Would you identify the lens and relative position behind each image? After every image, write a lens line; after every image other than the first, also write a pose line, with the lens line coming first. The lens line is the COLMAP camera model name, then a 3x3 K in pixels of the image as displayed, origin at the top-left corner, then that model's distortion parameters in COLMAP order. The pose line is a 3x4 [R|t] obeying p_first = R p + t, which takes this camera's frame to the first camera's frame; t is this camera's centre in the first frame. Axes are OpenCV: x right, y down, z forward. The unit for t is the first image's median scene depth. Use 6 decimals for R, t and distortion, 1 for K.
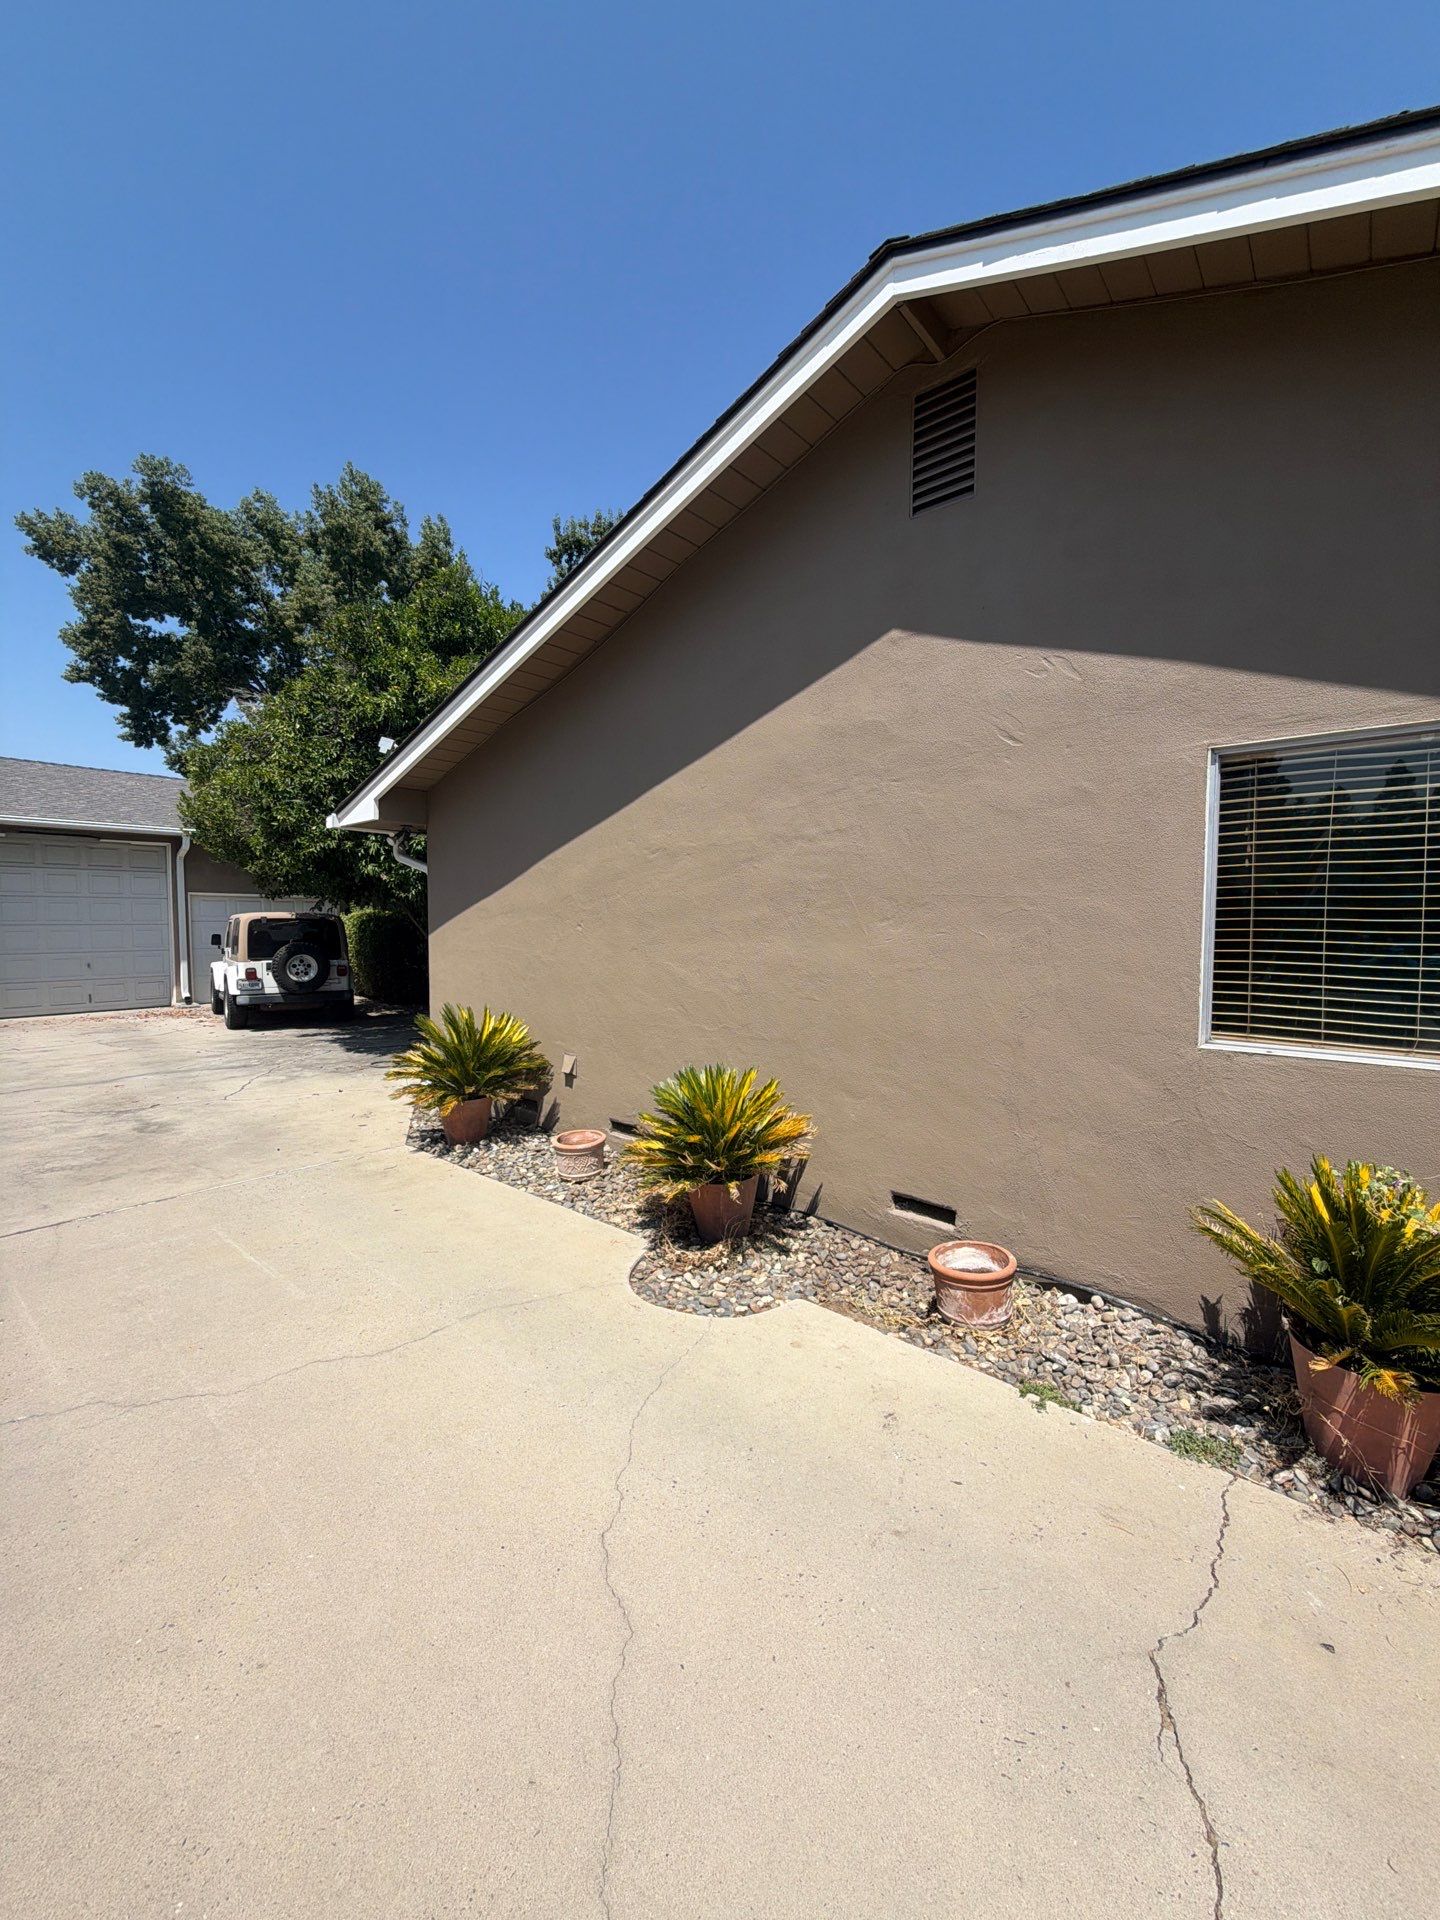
lens RADIAL K [[760.6, 0, 720.0], [0, 760.6, 960.0], [0, 0, 1]] dist [0.000275, -0.000016]
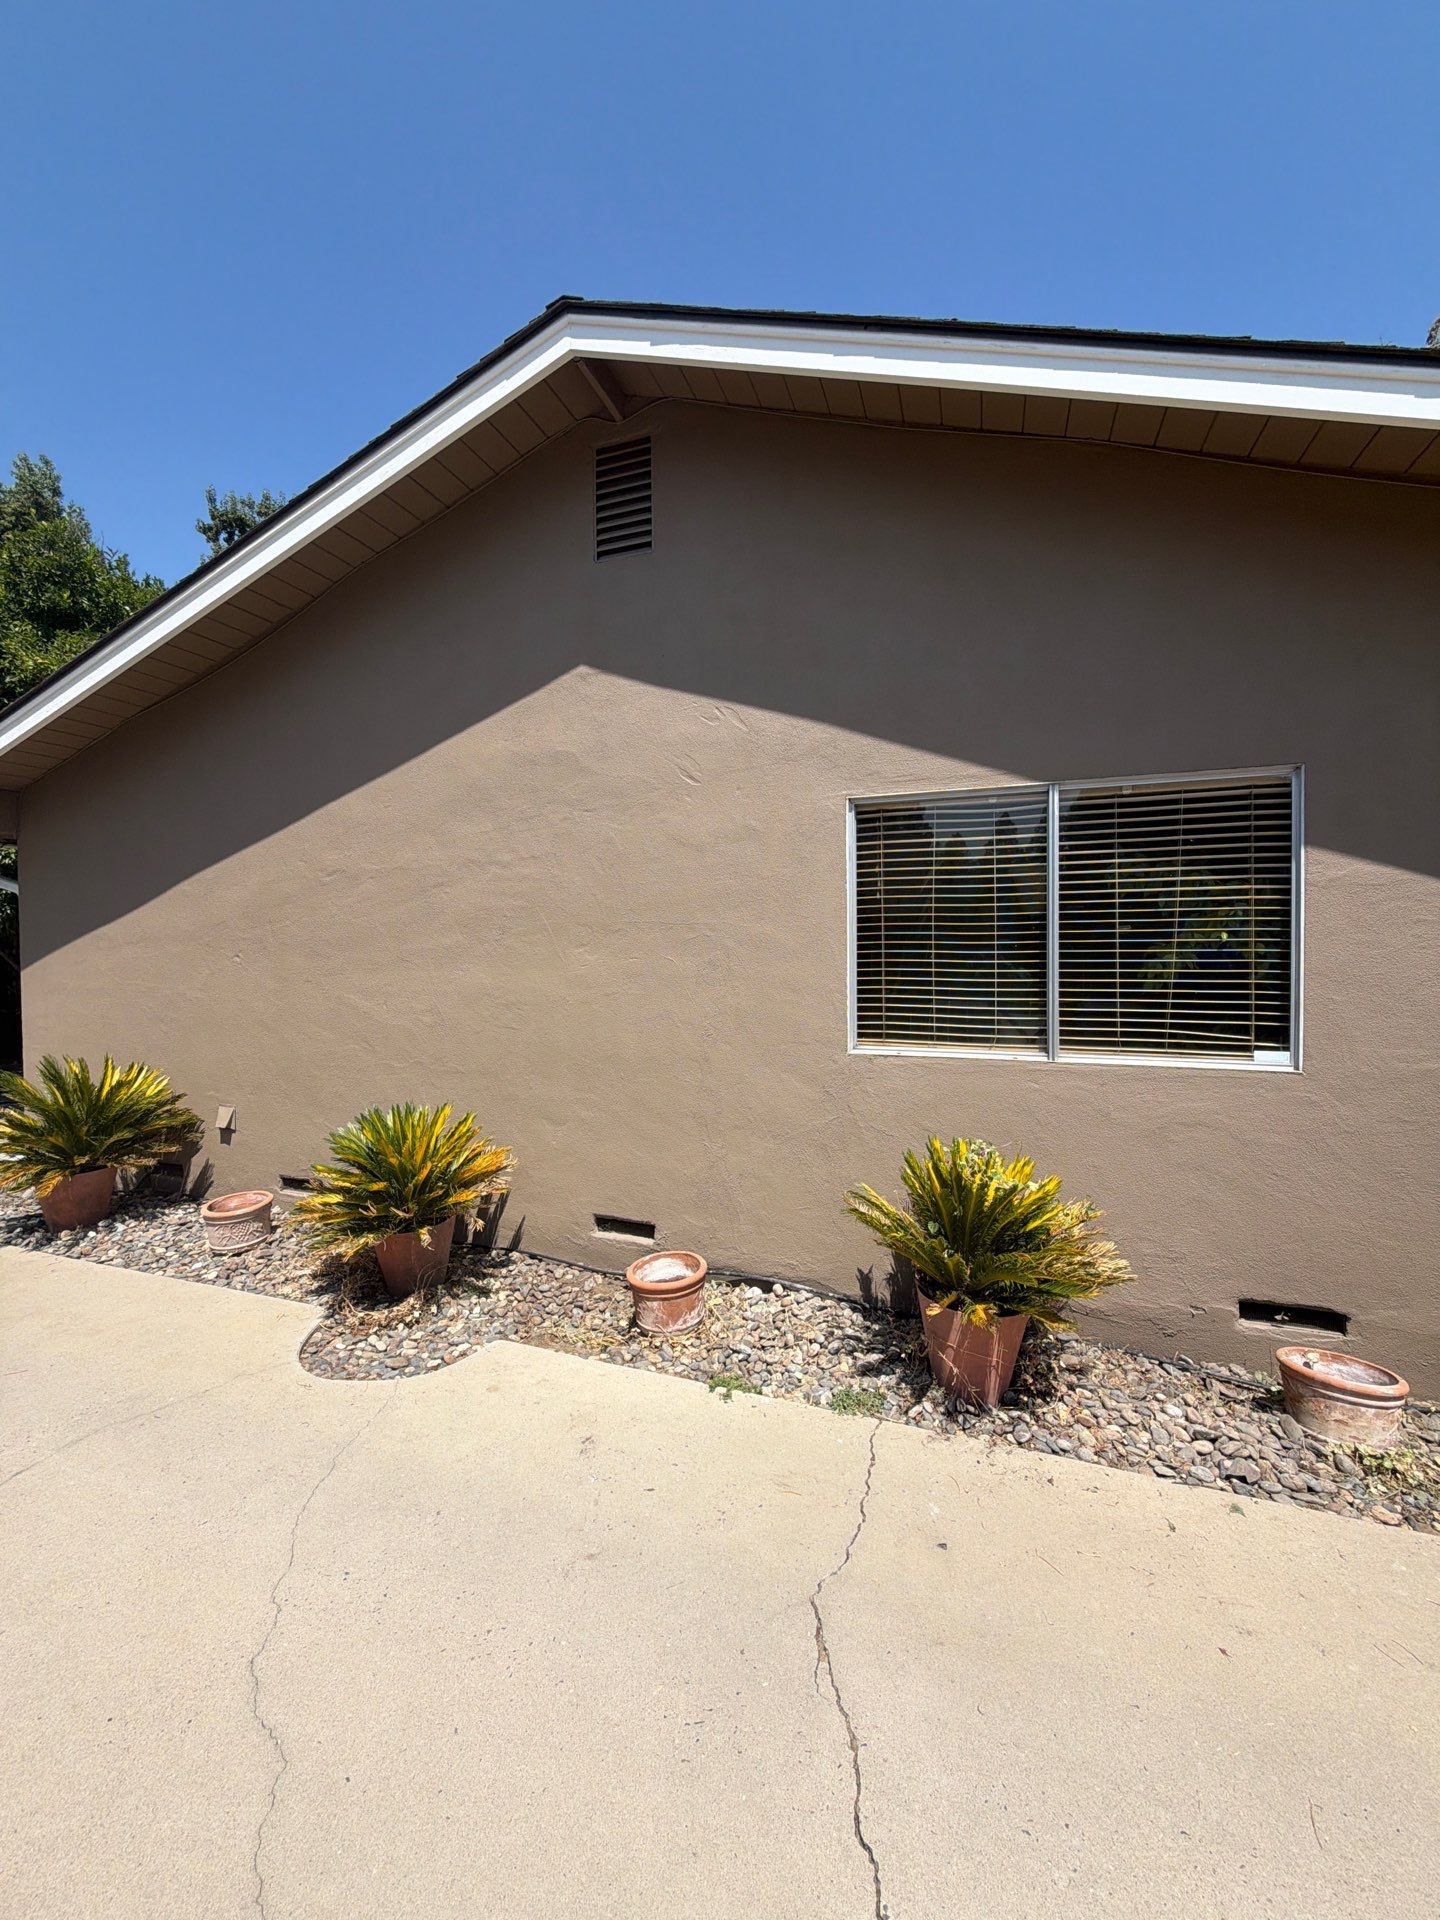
lens RADIAL K [[760.6, 0, 720.0], [0, 760.6, 960.0], [0, 0, 1]] dist [0.000275, -0.000016]
pose [[0.932814, -0.017775, 0.359919, 0.026808], [0.029623, 0.999185, -0.027429, -0.001017], [-0.359138, 0.036248, 0.932580, -0.016275]]
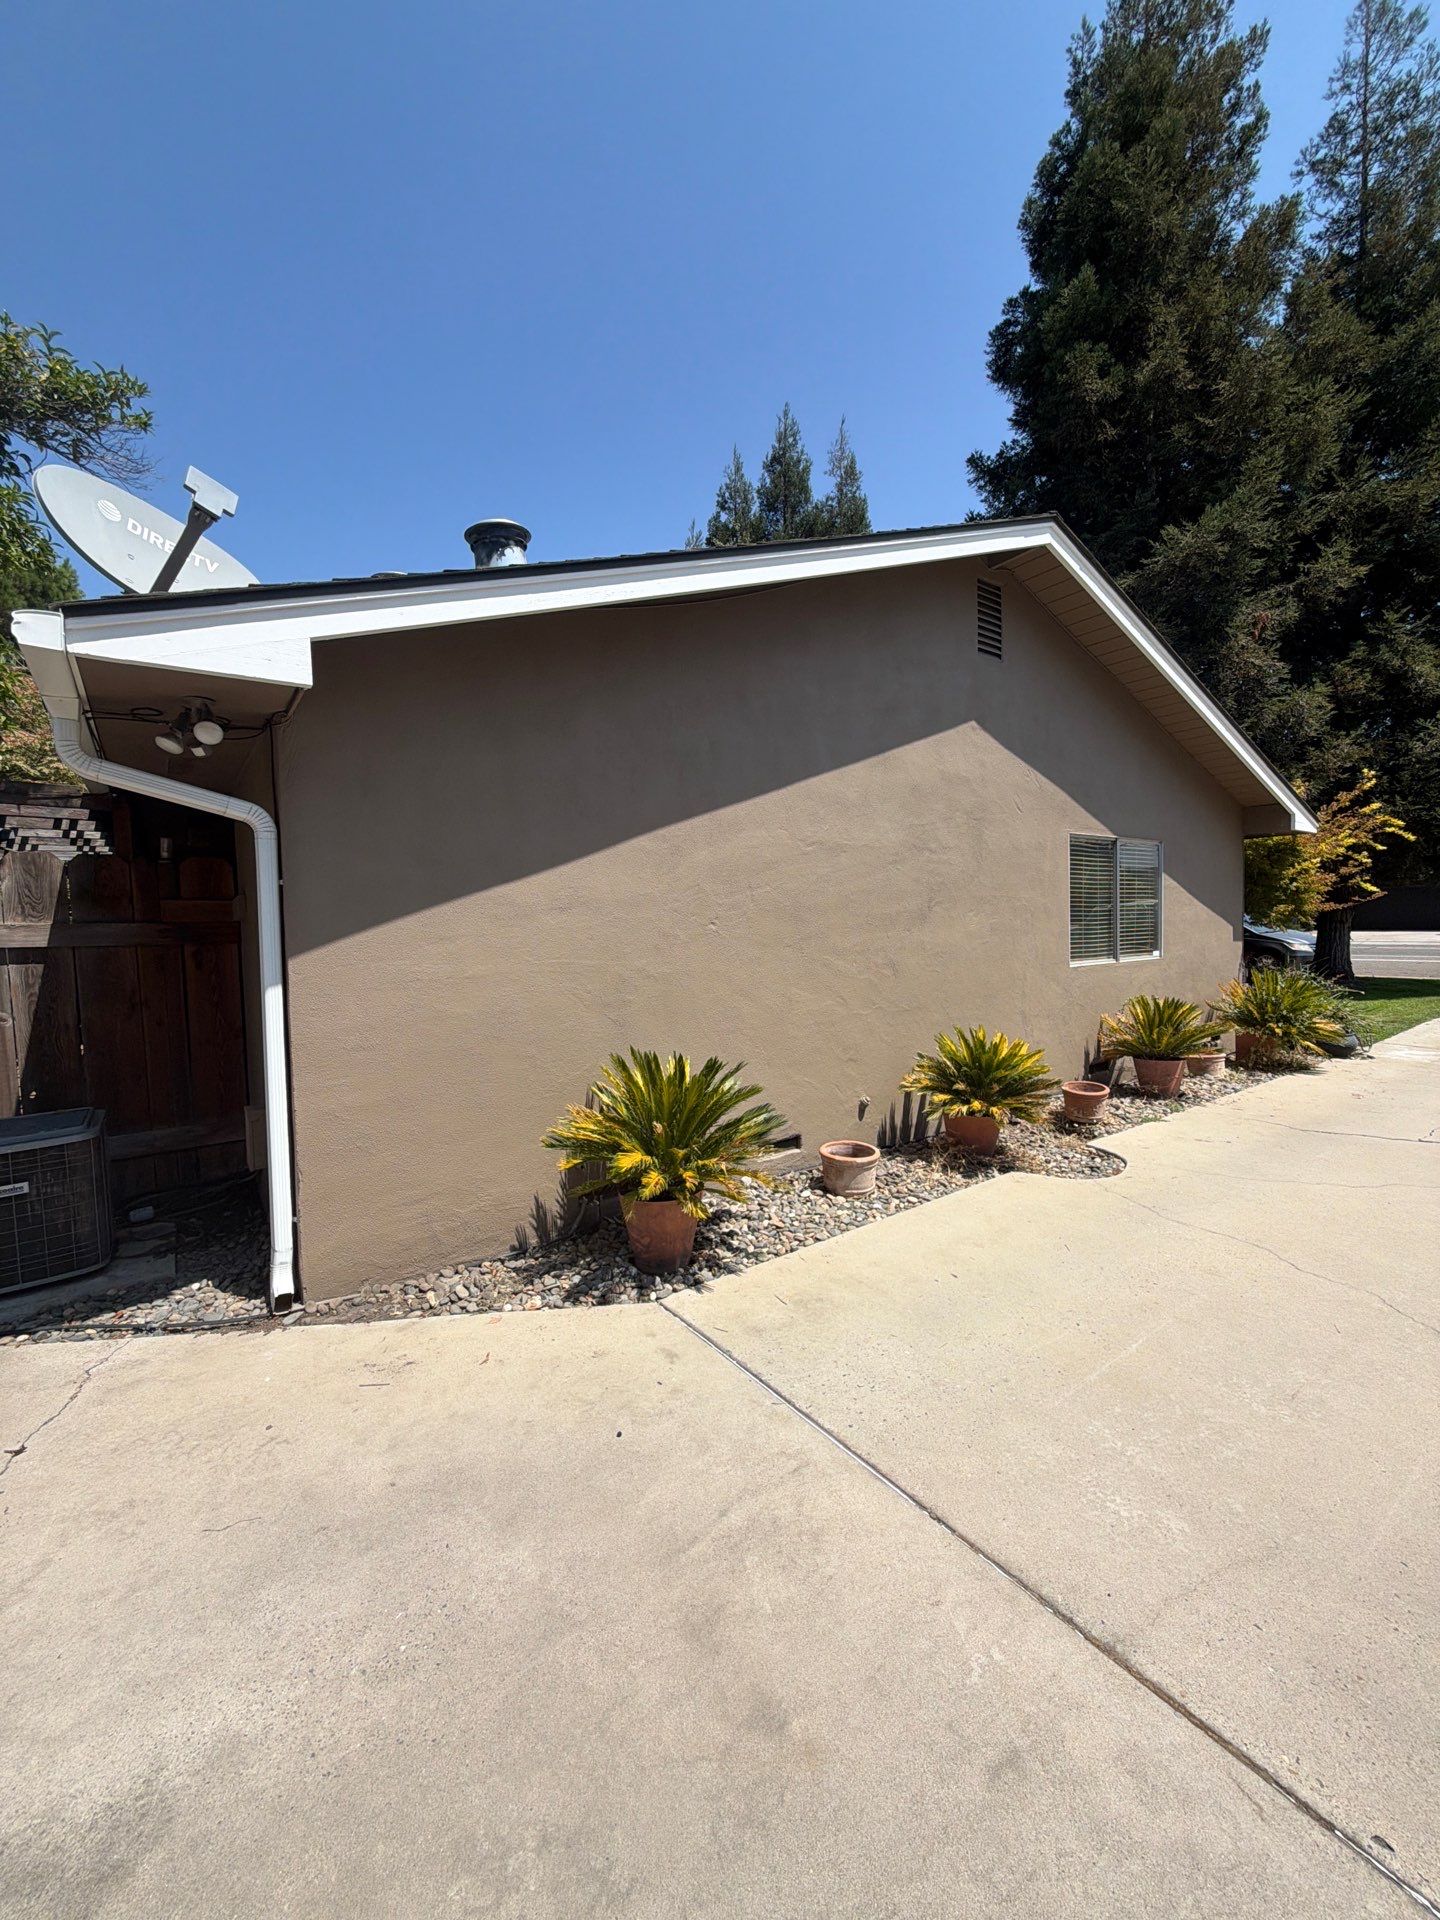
lens RADIAL K [[760.6, 0, 720.0], [0, 760.6, 960.0], [0, 0, 1]] dist [0.000275, -0.000016]
pose [[0.229227, -0.055050, 0.971815, -1.528538], [0.075016, 0.996429, 0.038749, -0.058892], [-0.970478, 0.064019, 0.232538, 1.281056]]
